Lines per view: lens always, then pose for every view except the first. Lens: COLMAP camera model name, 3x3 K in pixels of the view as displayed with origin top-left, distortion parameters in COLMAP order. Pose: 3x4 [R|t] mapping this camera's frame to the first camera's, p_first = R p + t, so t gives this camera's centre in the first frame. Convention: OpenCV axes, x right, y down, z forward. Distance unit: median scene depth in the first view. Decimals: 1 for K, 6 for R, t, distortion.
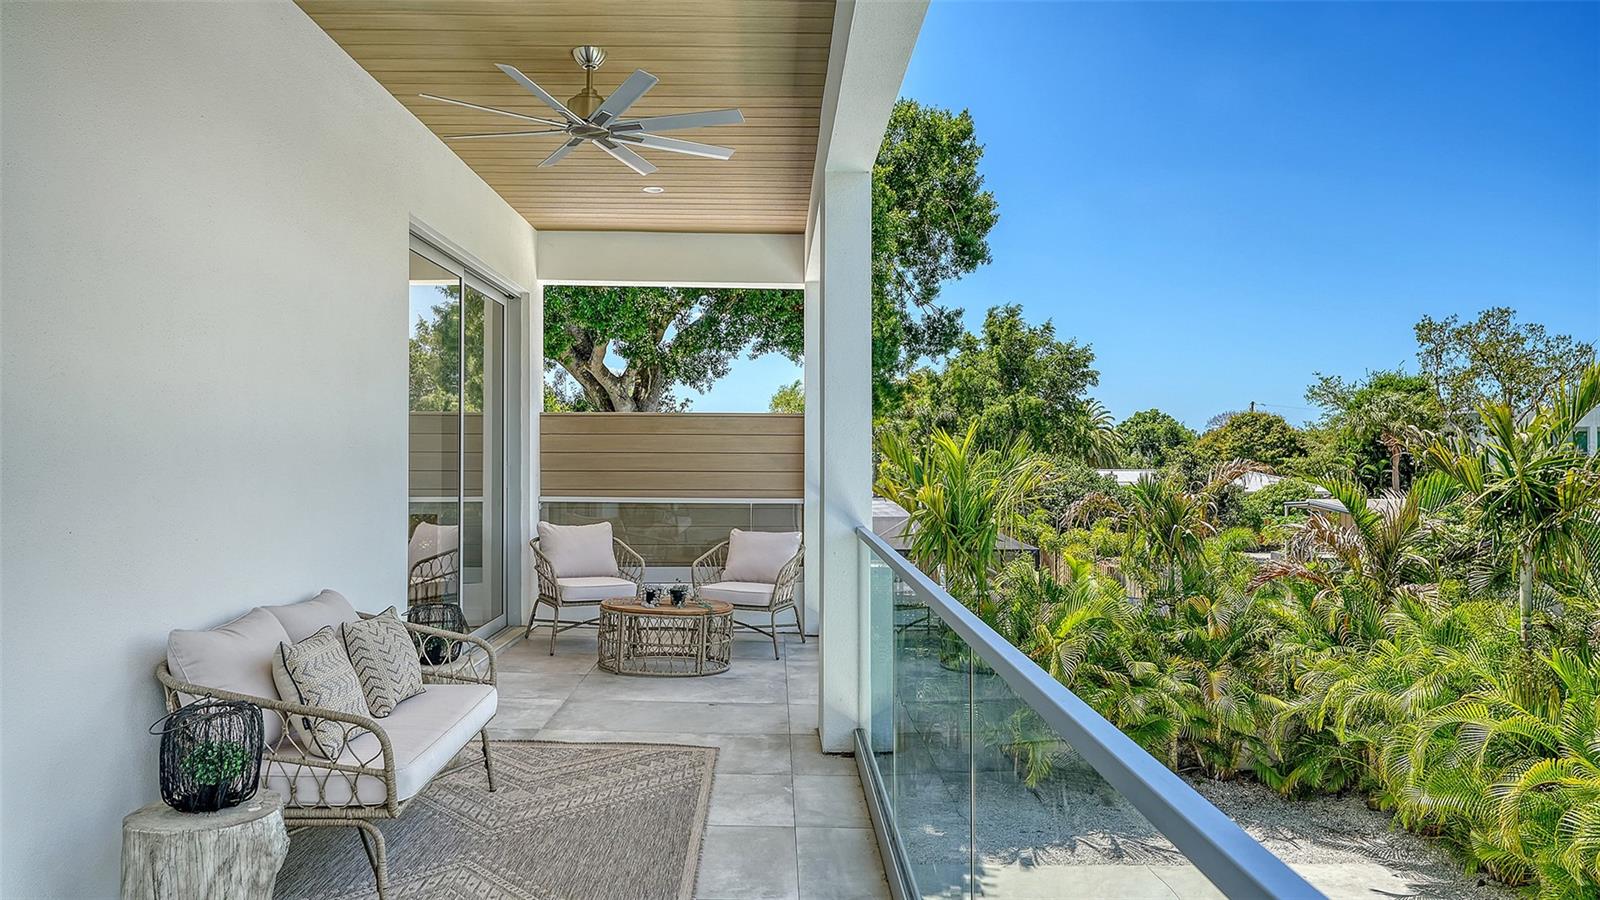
lens RADIAL K [[1025.6, 0, 794.1], [0, 1025.6, 446.0], [0, 0, 1]] dist [0.007690, 0.001162]
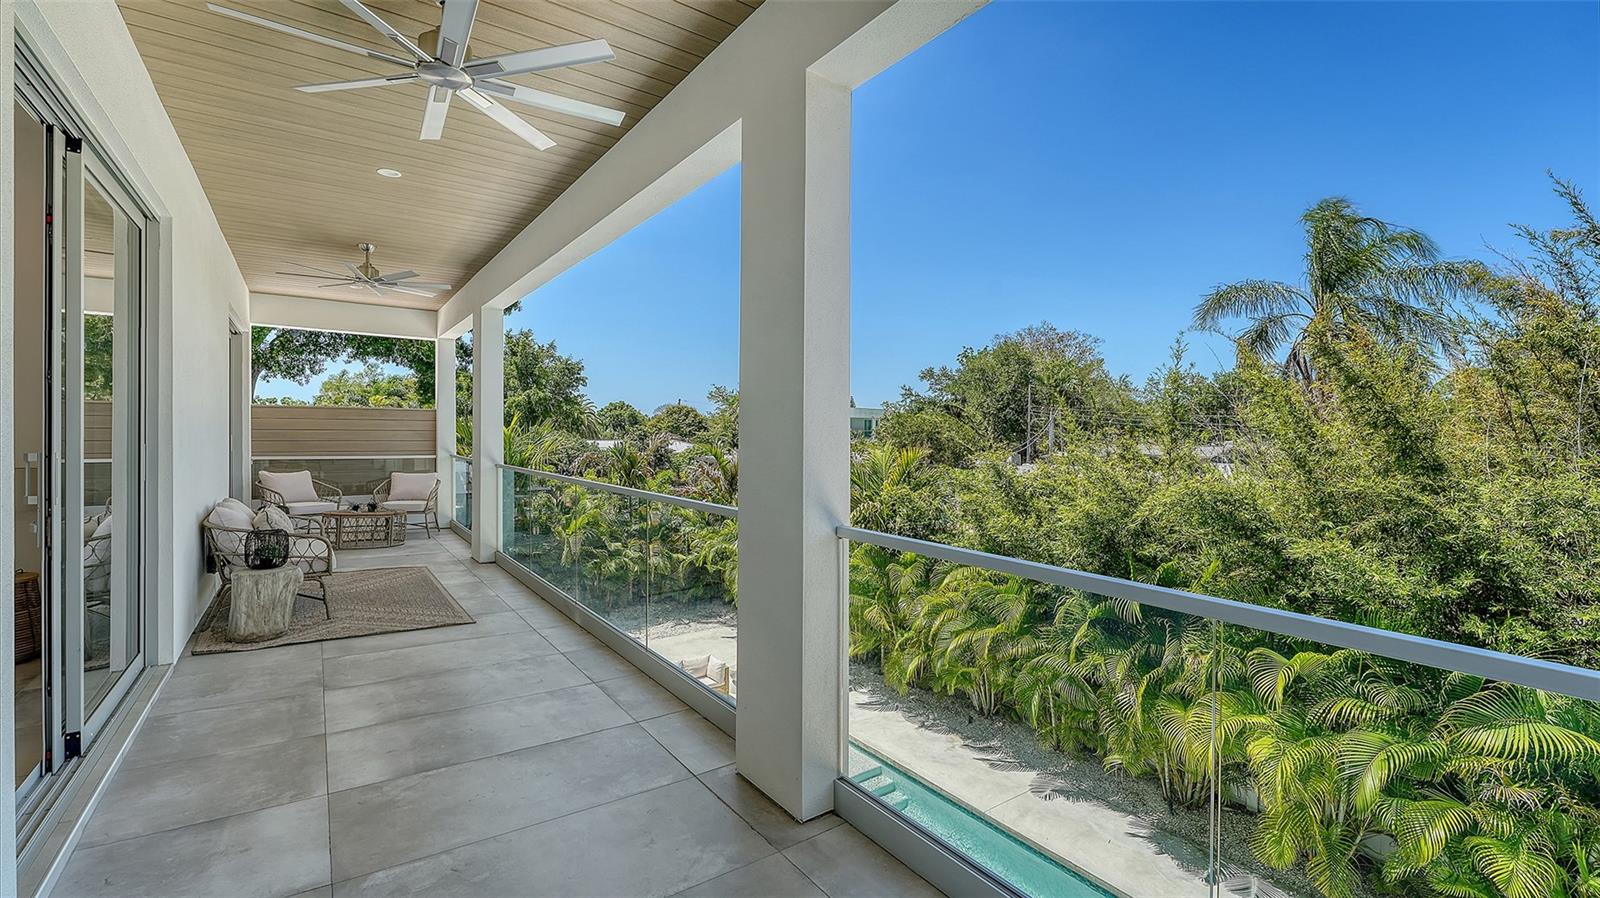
lens RADIAL K [[678.1, 0, 815.6], [0, 678.1, 434.4], [0, 0, 1]] dist [0.001841, -0.002023]
pose [[0.815782, 0.000952, 0.578359, -0.070564], [-0.009389, 0.999889, 0.011597, -0.003377], [-0.578283, -0.014891, 0.815700, -0.196374]]
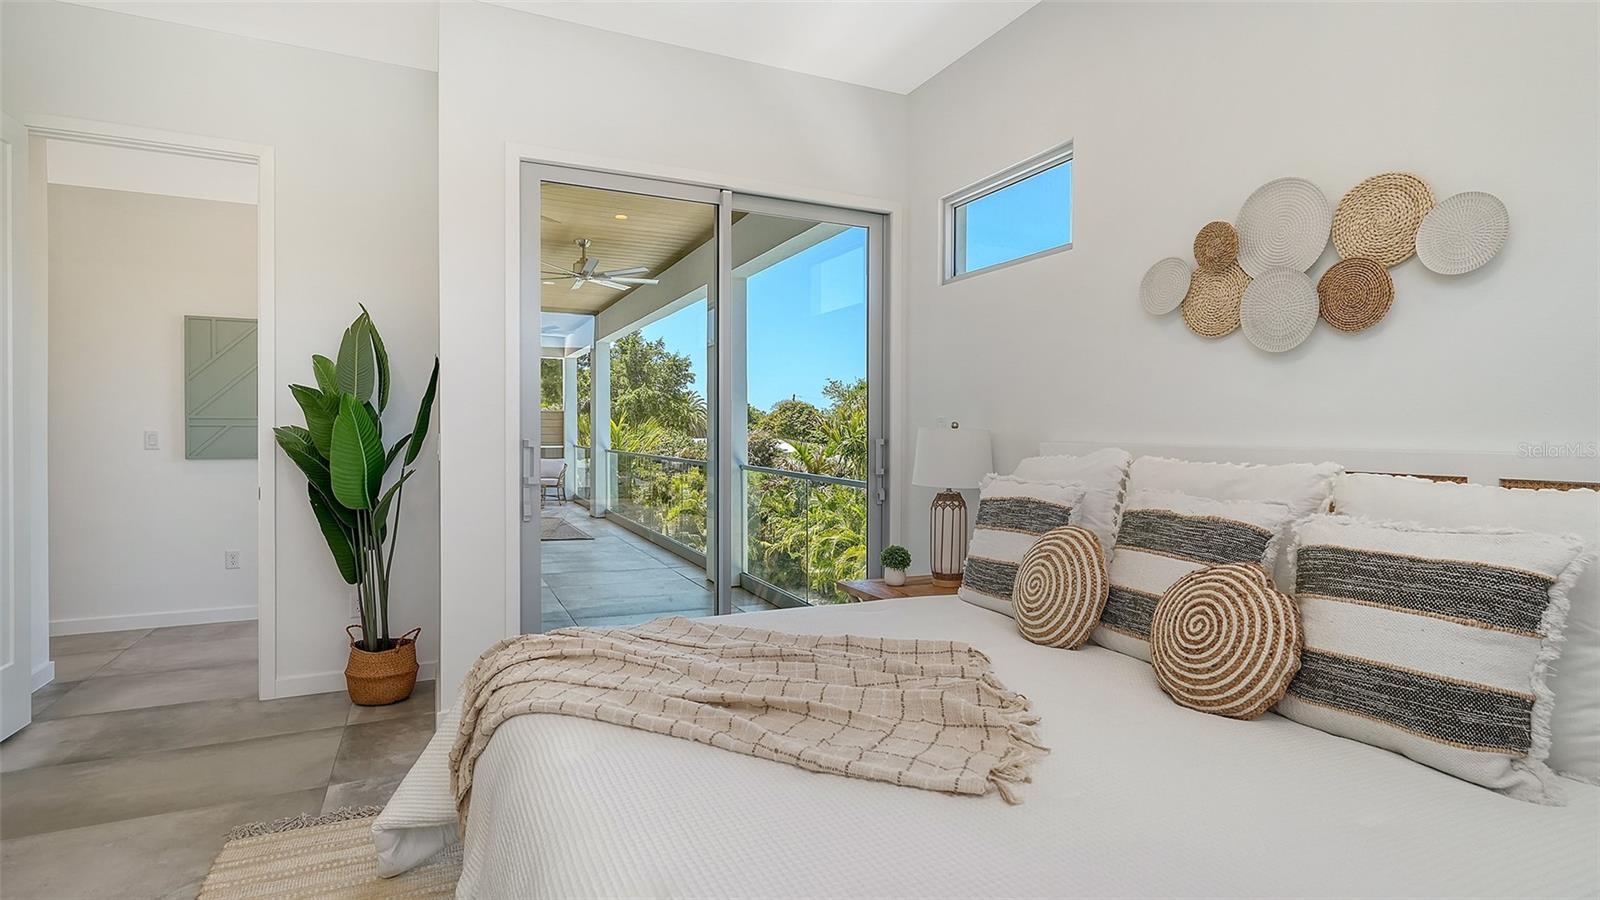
lens RADIAL K [[774.2, 0, 810.7], [0, 774.2, 428.3], [0, 0, 1]] dist [0.000547, -0.001005]
pose [[0.907455, 0.001324, 0.420147, -0.117308], [-0.004472, 0.999969, 0.006508, -0.002508], [-0.420125, -0.007785, 0.907433, -0.463962]]
